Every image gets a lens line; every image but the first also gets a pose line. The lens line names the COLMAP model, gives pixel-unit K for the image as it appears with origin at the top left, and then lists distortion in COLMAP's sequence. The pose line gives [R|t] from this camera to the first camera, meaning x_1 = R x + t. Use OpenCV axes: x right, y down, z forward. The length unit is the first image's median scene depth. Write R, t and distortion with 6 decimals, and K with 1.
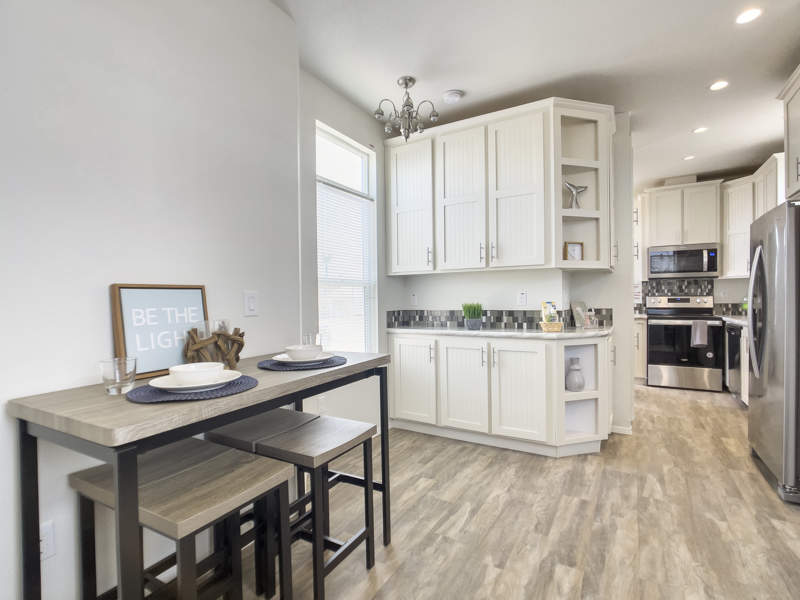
lens RADIAL K [[391.6, 0, 404.5], [0, 391.6, 302.1], [0, 0, 1]] dist [-0.022447, 0.010124]
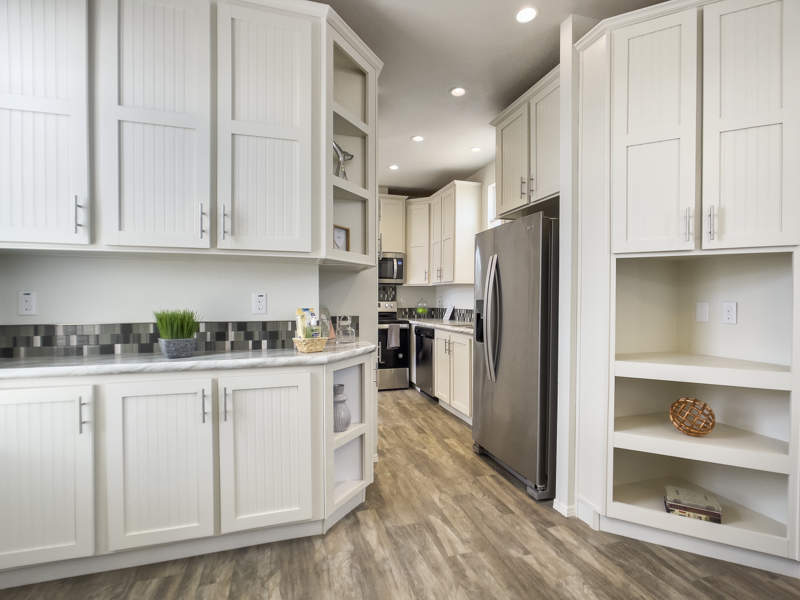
lens RADIAL K [[391.6, 0, 404.8], [0, 391.6, 304.9], [0, 0, 1]] dist [-0.022447, 0.010124]
pose [[0.669379, 0.003471, 0.742913, -0.022472], [-0.003164, 0.999993, -0.001821, -0.005549], [-0.742914, -0.001132, 0.669386, 0.372533]]
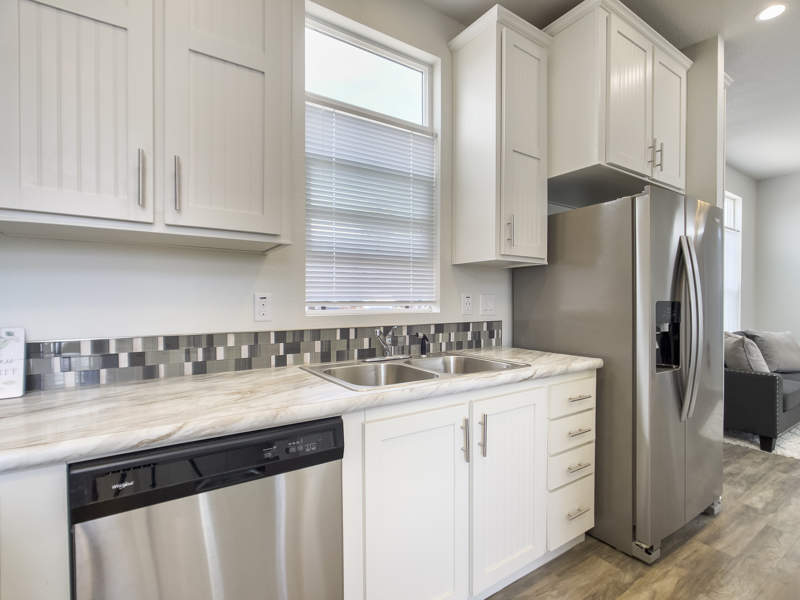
lens RADIAL K [[391.6, 0, 420.9], [0, 391.6, 297.8], [0, 0, 1]] dist [-0.022447, 0.010124]
pose [[-0.905110, 0.008687, 0.425089, 0.830152], [0.011396, 0.999928, 0.003829, -0.031428], [-0.425025, 0.008310, -0.905144, 1.476031]]
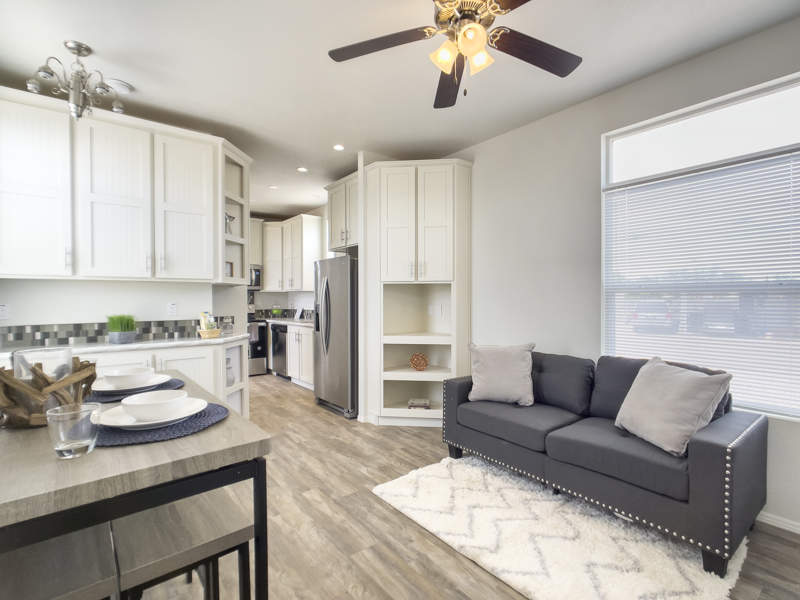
lens RADIAL K [[391.6, 0, 404.5], [0, 391.6, 303.4], [0, 0, 1]] dist [-0.022447, 0.010124]
pose [[0.357077, 0.001097, 0.934074, -0.430970], [0.007809, 0.999961, -0.004159, -0.013966], [-0.934042, 0.008780, 0.357054, 0.058966]]
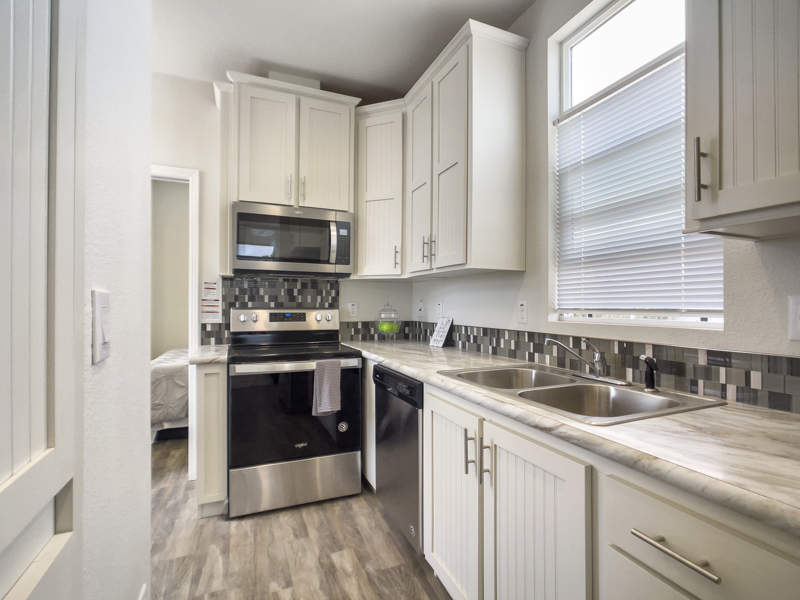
lens RADIAL K [[391.6, 0, 398.5], [0, 391.6, 306.0], [0, 0, 1]] dist [-0.022447, 0.010124]
pose [[0.603132, 0.009969, 0.797579, 0.604493], [-0.003337, 0.999945, -0.009975, -0.022955], [-0.797635, 0.003355, 0.603132, 0.906303]]
